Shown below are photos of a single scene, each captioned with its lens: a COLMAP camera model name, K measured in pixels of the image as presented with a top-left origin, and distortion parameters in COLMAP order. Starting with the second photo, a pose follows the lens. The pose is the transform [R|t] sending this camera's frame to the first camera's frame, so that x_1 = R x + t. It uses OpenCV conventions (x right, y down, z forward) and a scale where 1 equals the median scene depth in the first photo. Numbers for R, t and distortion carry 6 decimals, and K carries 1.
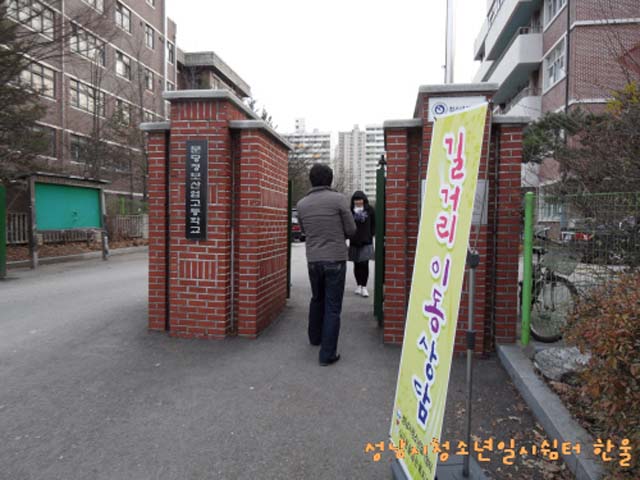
lens RADIAL K [[448.9, 0, 313.5], [0, 448.9, 240.7], [0, 0, 1]] dist [0.007915, -0.021895]
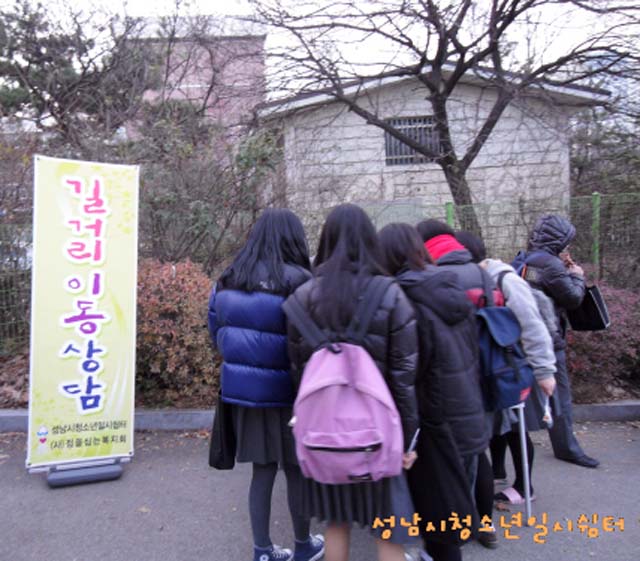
lens RADIAL K [[524.1, 0, 255.8], [0, 524.1, 282.9], [0, 0, 1]] dist [-0.011803, 0.015538]
pose [[-0.254031, -0.083808, 0.963558, -0.588129], [0.105582, 0.987882, 0.113759, -0.025760], [-0.961416, 0.130632, -0.242104, 0.413862]]
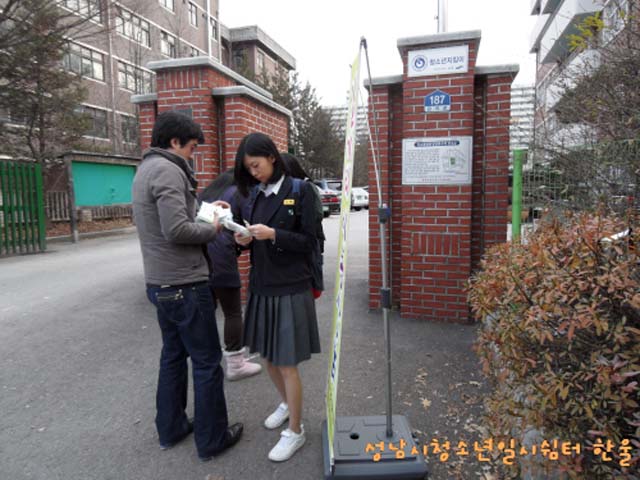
lens RADIAL K [[448.9, 0, 315.0], [0, 448.9, 240.0], [0, 0, 1]] dist [0.007915, -0.021895]
pose [[0.992776, -0.014126, -0.119147, 0.153069], [0.020802, 0.998271, 0.054975, 0.020047], [0.118164, -0.057056, 0.991354, 0.016339]]
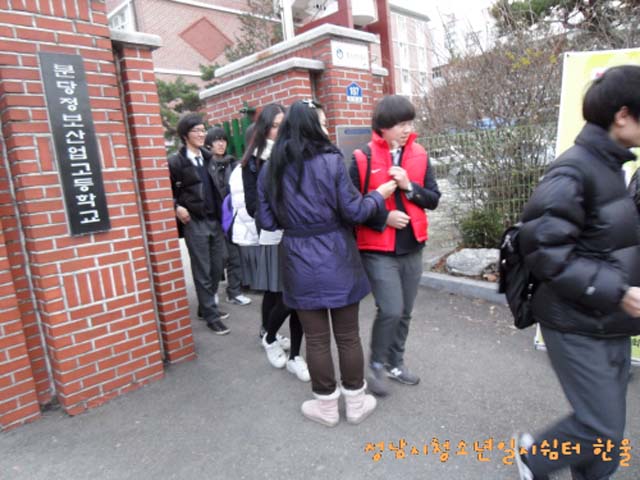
lens RADIAL K [[448.9, 0, 322.5], [0, 448.9, 238.4], [0, 0, 1]] dist [0.007915, -0.021895]
pose [[0.566407, -0.194733, 0.800788, -0.553415], [0.148170, 0.979911, 0.133489, -0.028943], [-0.810696, 0.043044, 0.583883, 0.427387]]
